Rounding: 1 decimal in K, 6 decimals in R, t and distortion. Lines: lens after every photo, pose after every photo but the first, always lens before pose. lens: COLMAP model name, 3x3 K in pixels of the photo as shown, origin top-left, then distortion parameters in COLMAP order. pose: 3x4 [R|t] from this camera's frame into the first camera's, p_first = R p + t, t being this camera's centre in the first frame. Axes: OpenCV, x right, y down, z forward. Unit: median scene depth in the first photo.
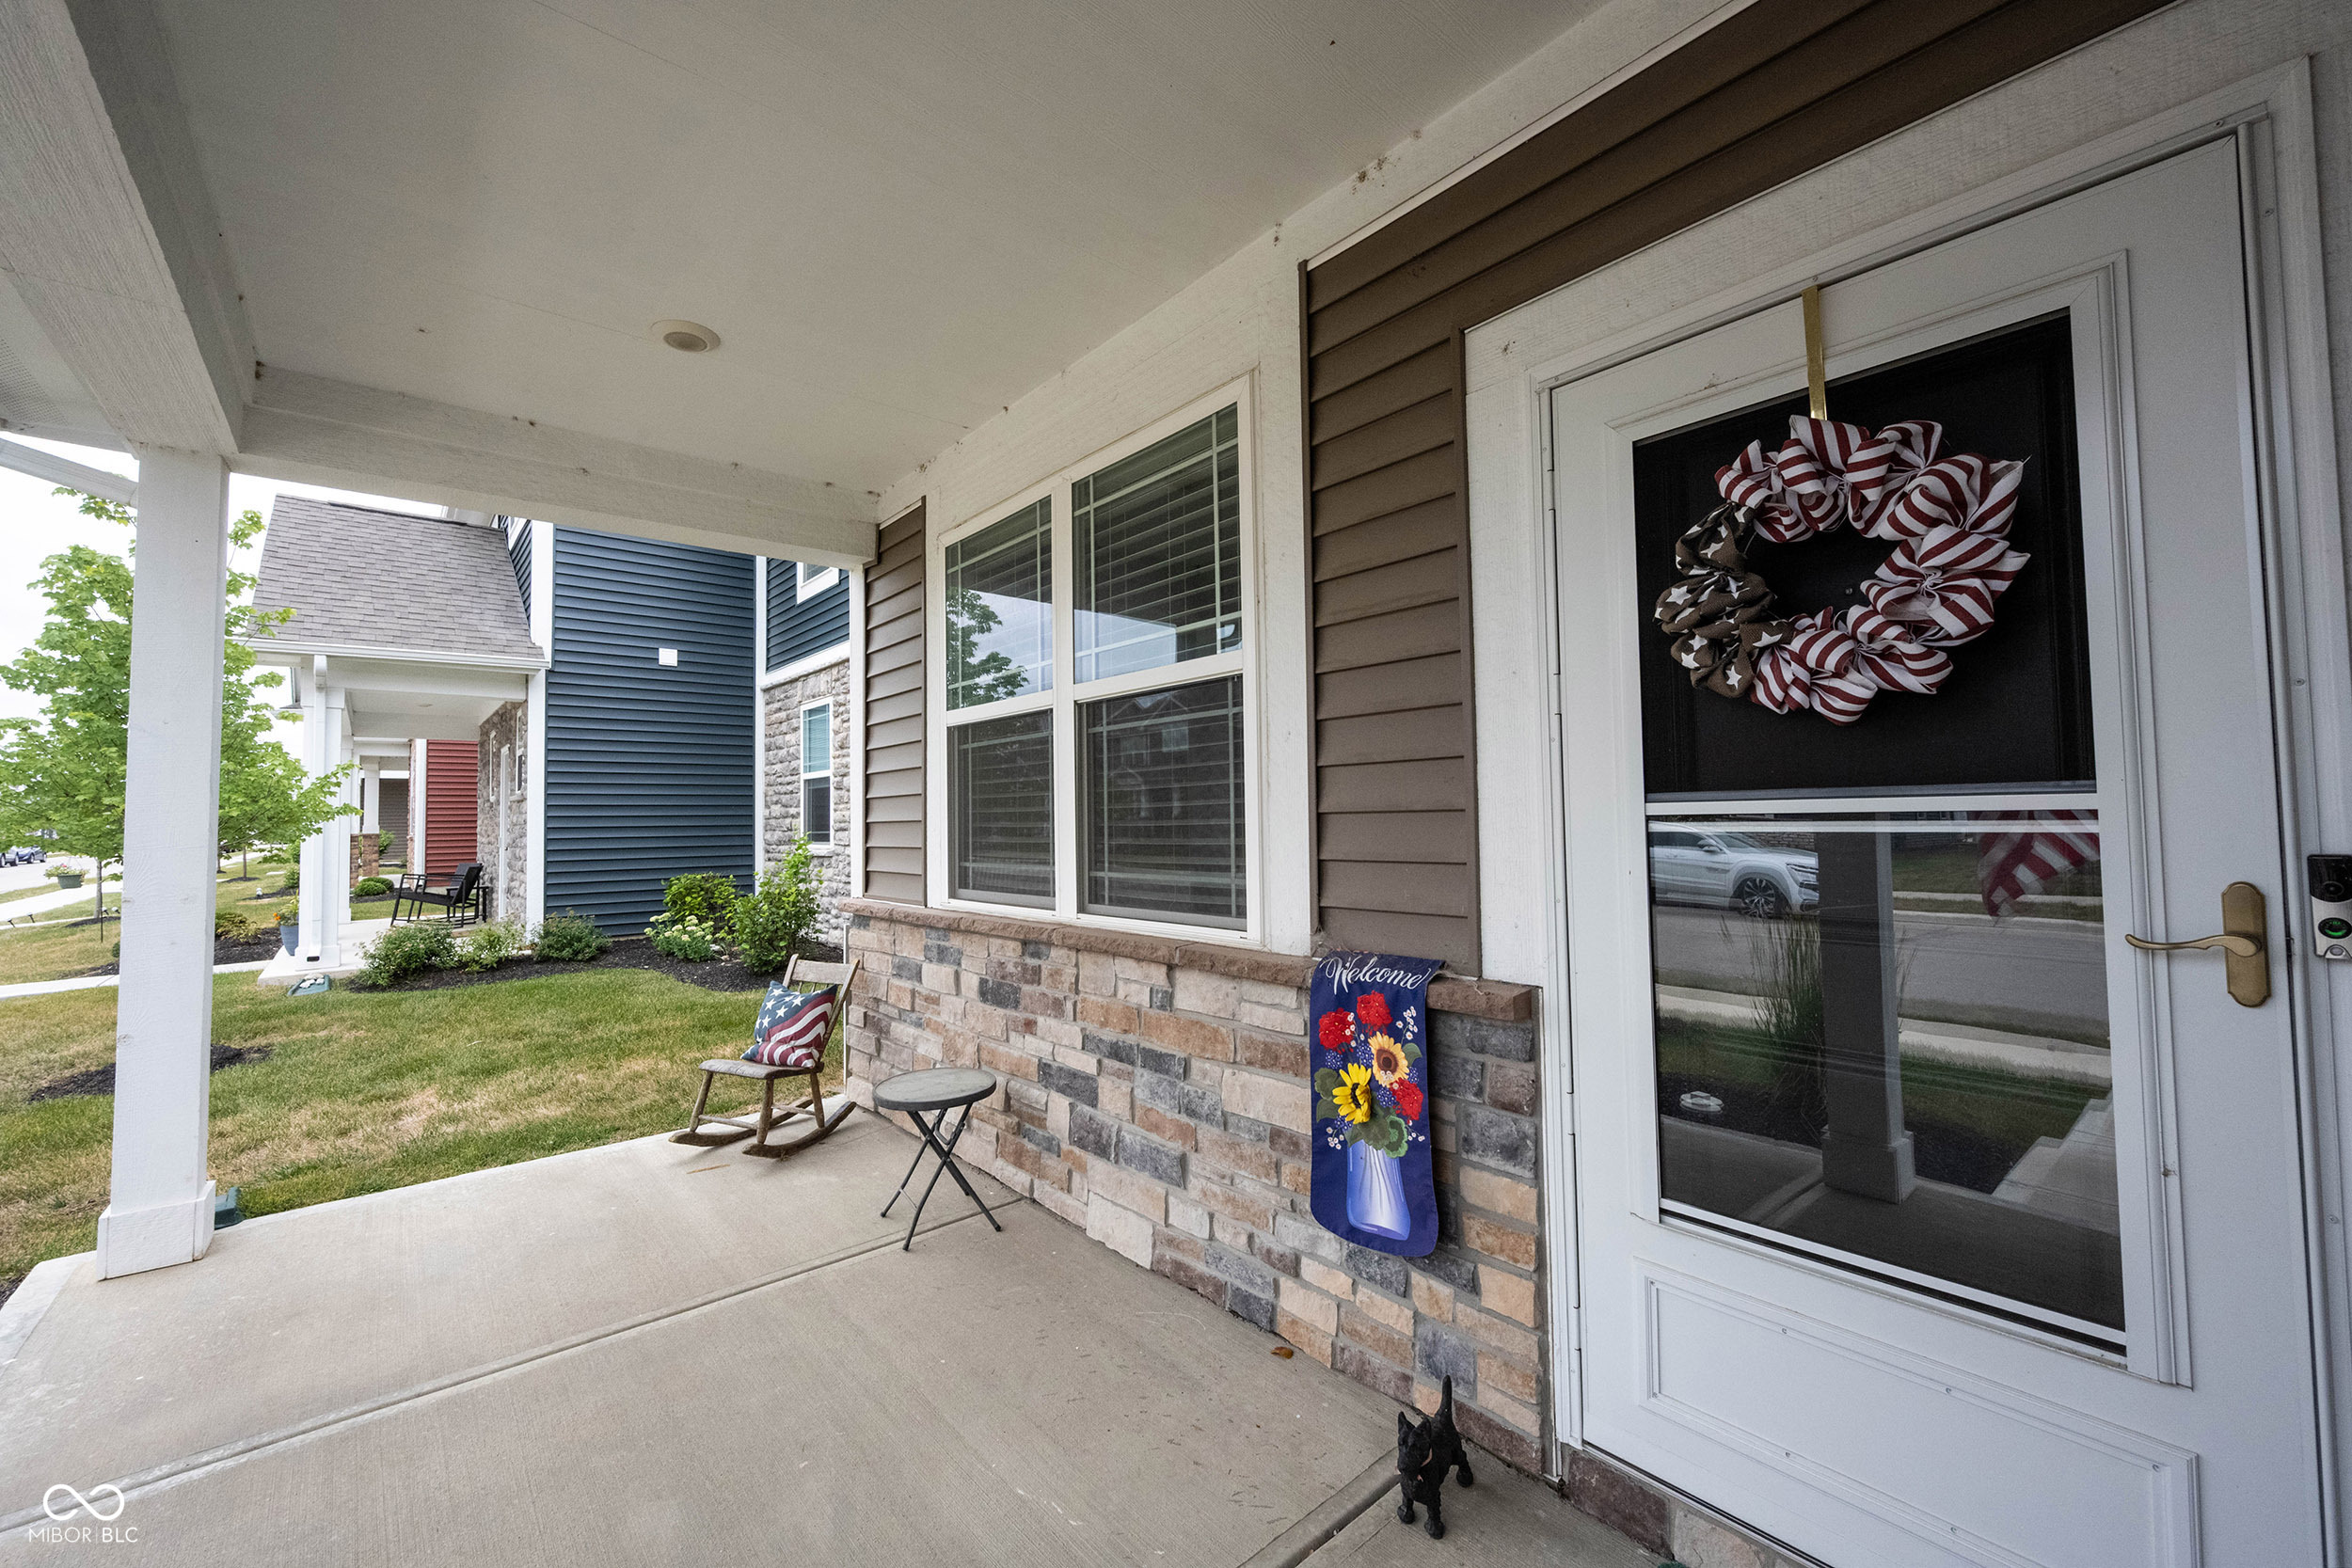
lens RADIAL K [[938.2, 0, 1176.0], [0, 938.2, 784.0], [0, 0, 1]] dist [-0.000121, 0.000189]
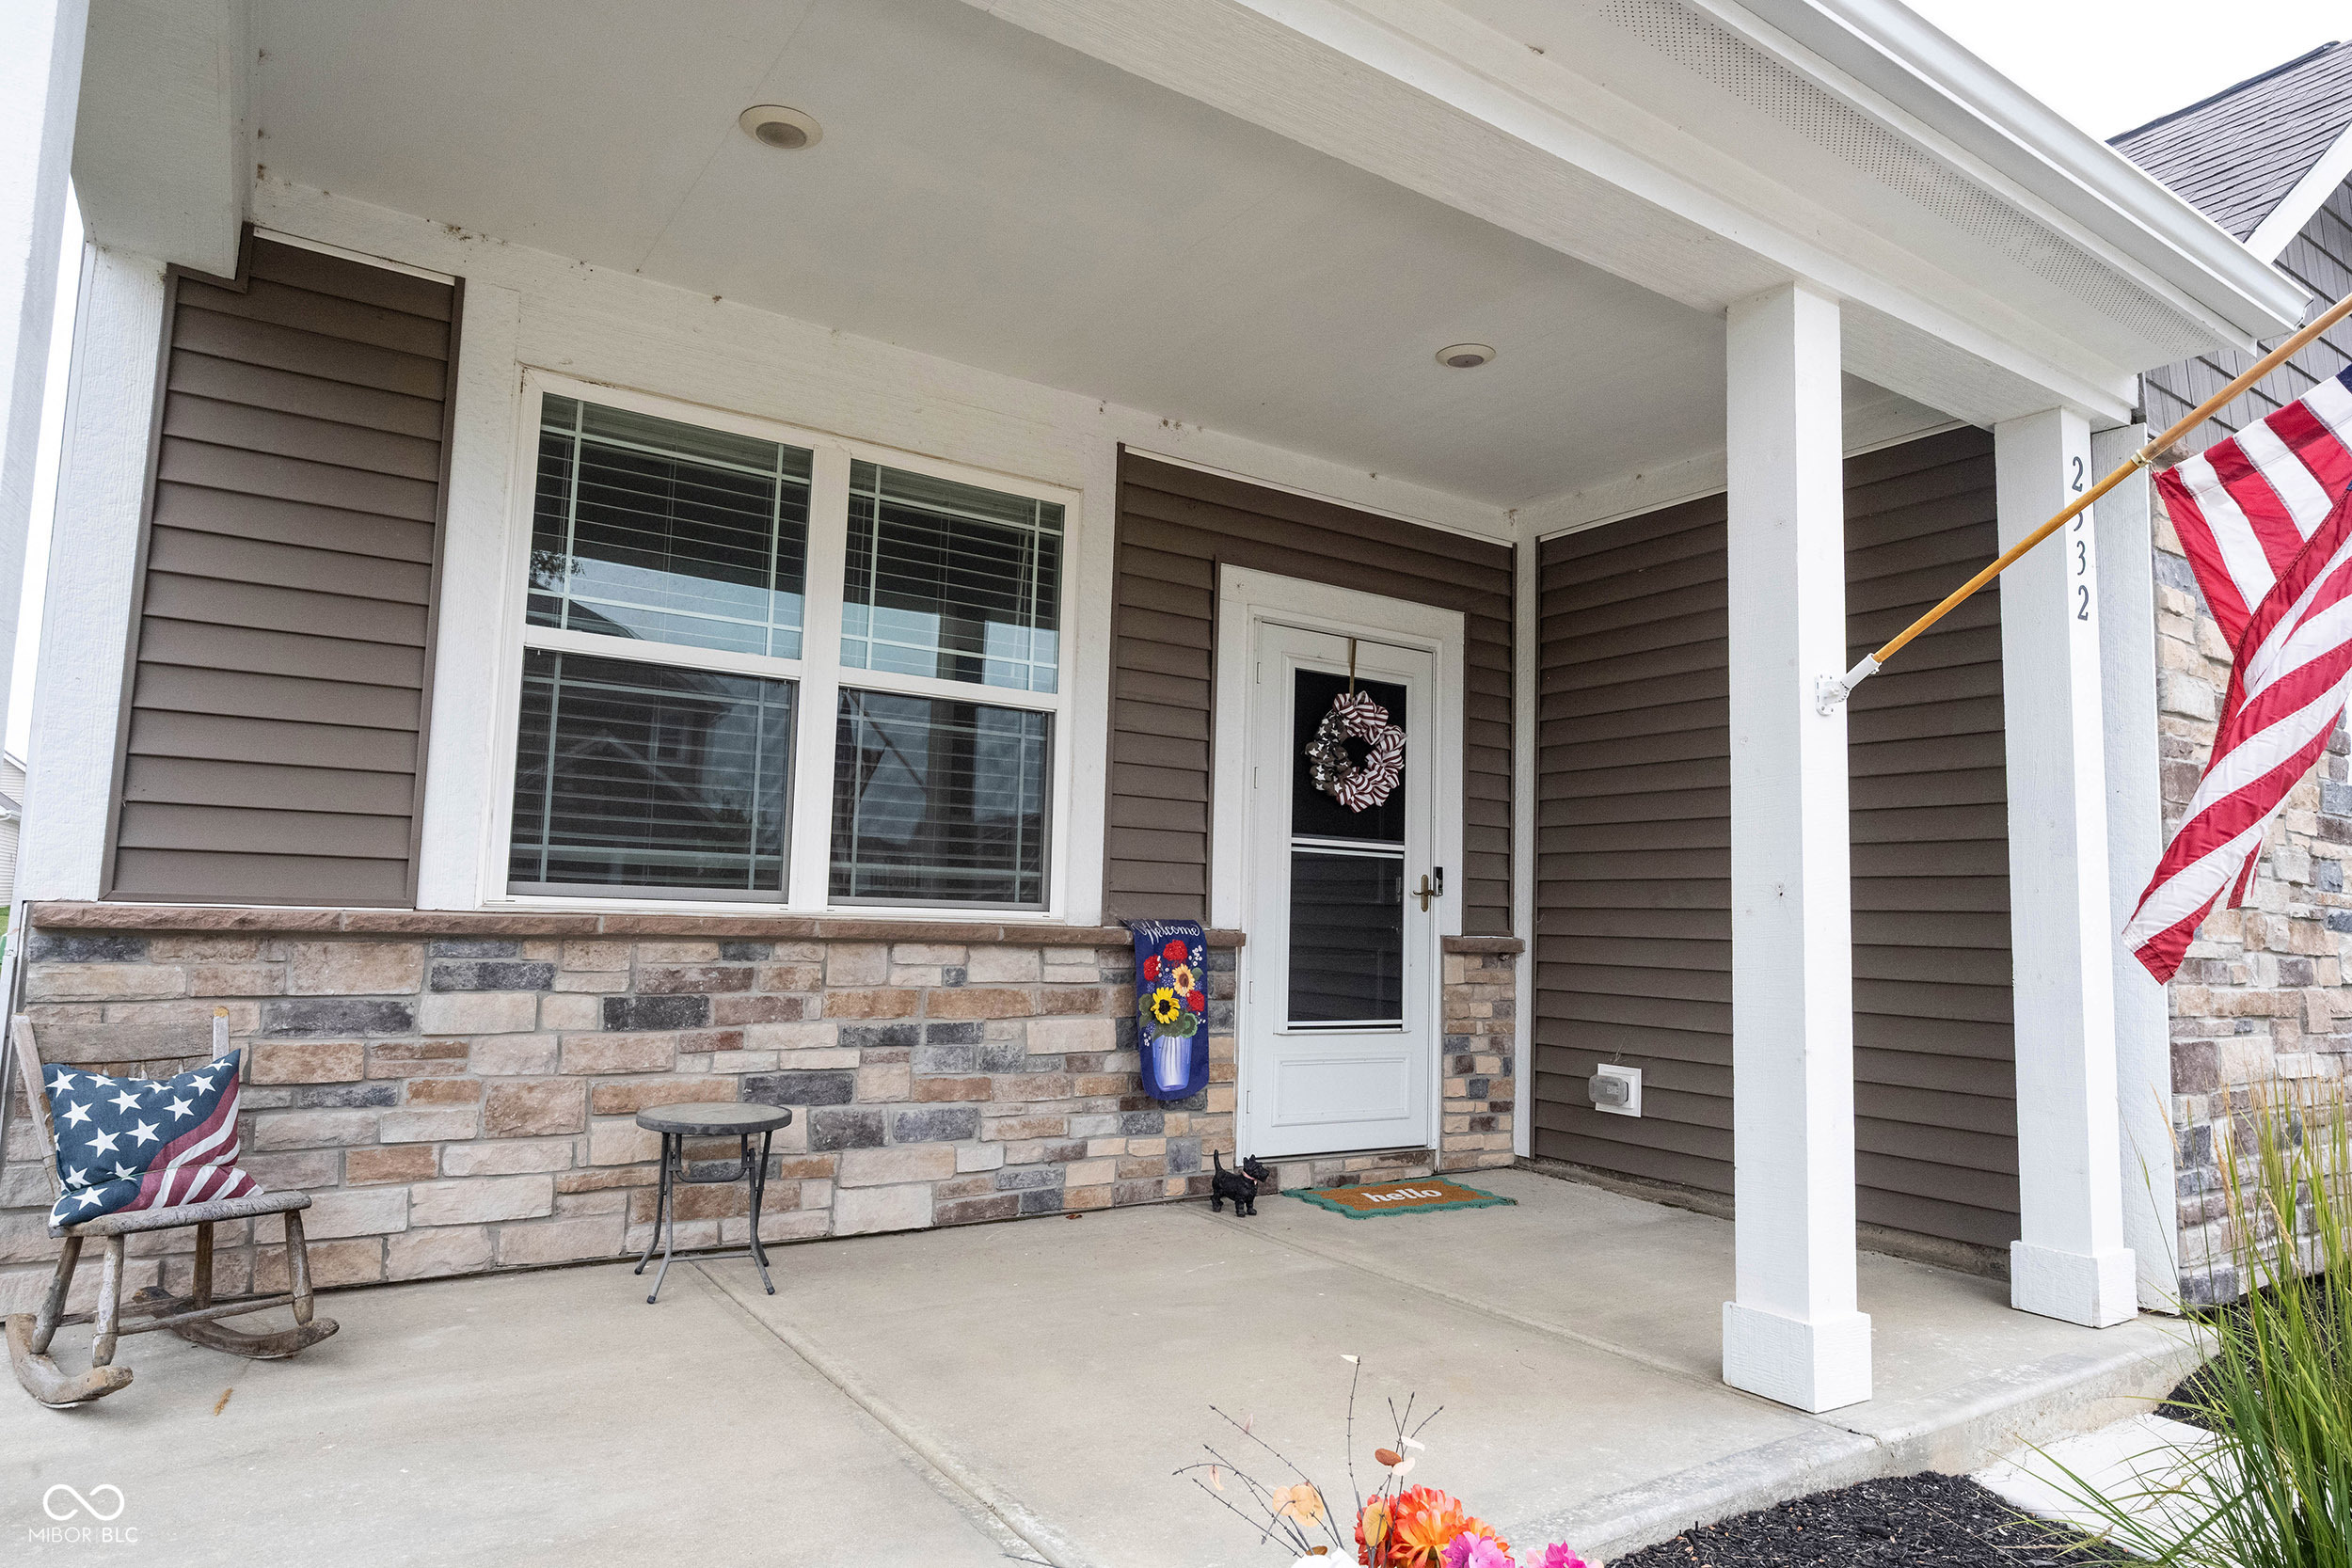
lens RADIAL K [[1392.9, 0, 1176.0], [0, 1392.9, 784.0], [0, 0, 1]] dist [0.000688, 0.002057]
pose [[0.111558, 0.117013, 0.986845, -1.850642], [-0.069284, 0.991543, -0.109738, 0.184578], [-0.991340, -0.056130, 0.118722, 0.618549]]
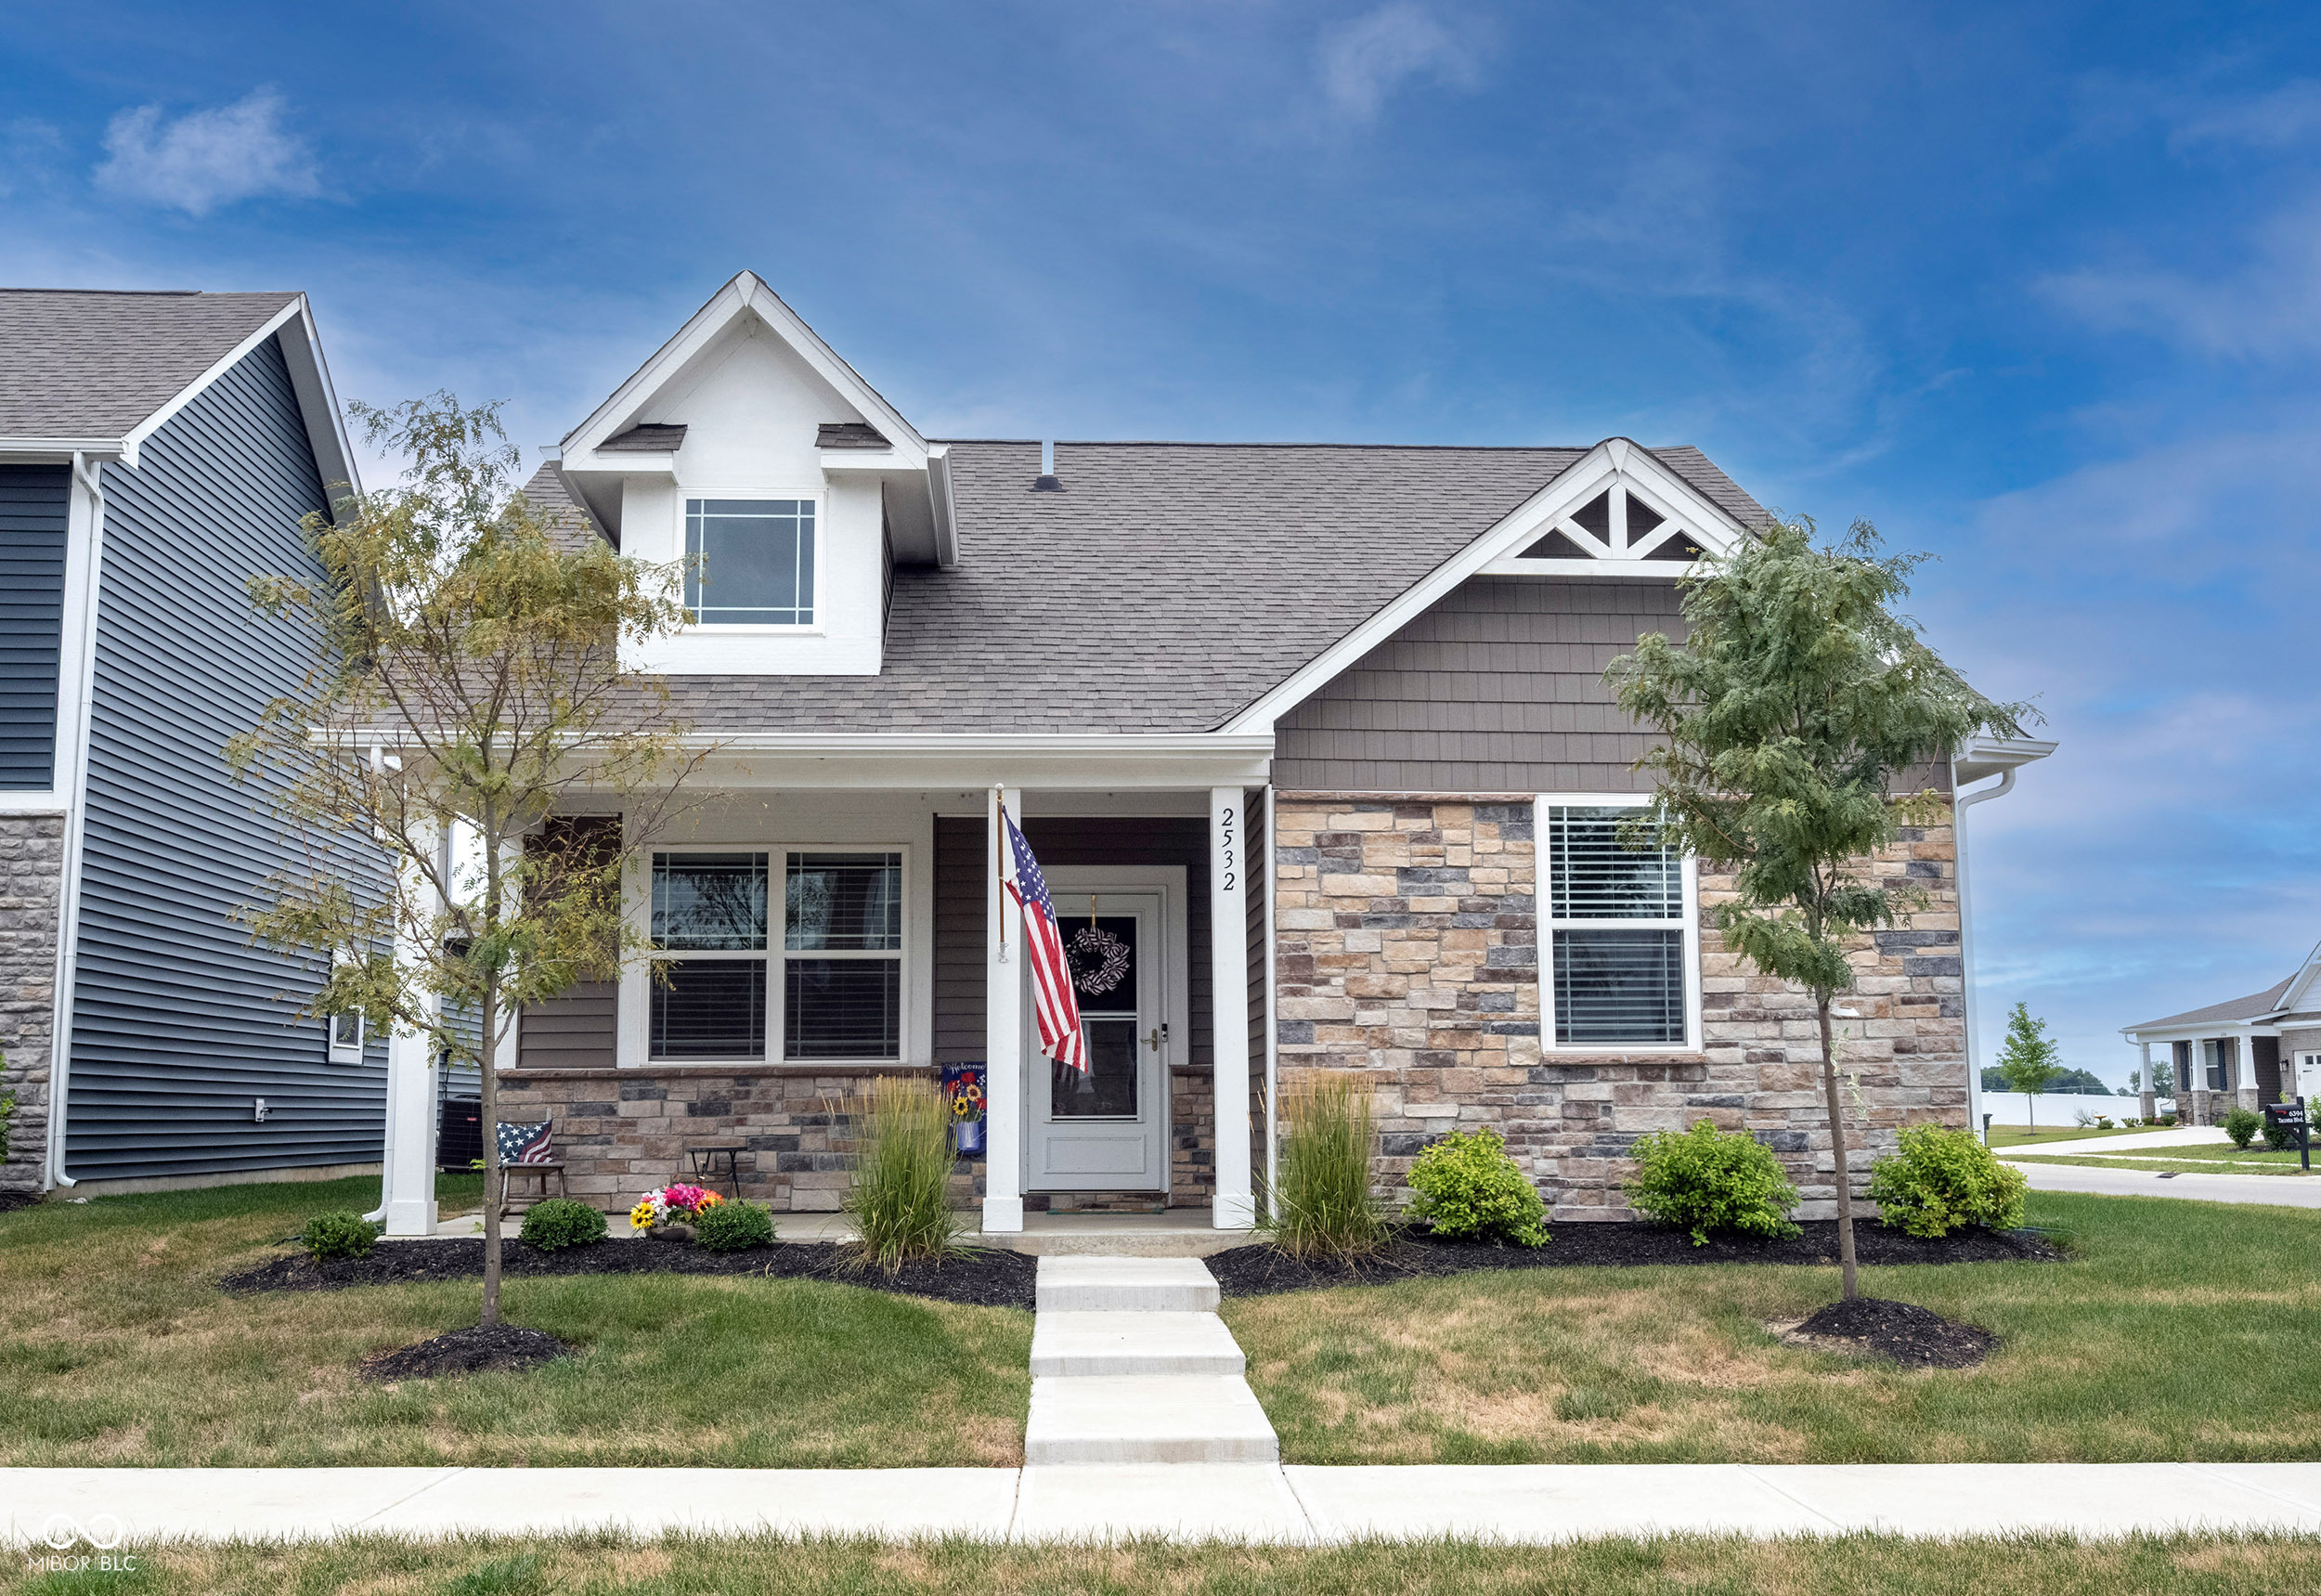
lens RADIAL K [[2209.9, 0, 1160.5], [0, 2209.9, 798.0], [0, 0, 1]] dist [0.000764, -0.003971]
pose [[0.595087, 0.123739, 0.794078, -4.500860], [-0.033704, 0.991049, -0.129174, 0.208521], [-0.802954, 0.050106, 0.593931, -3.290111]]
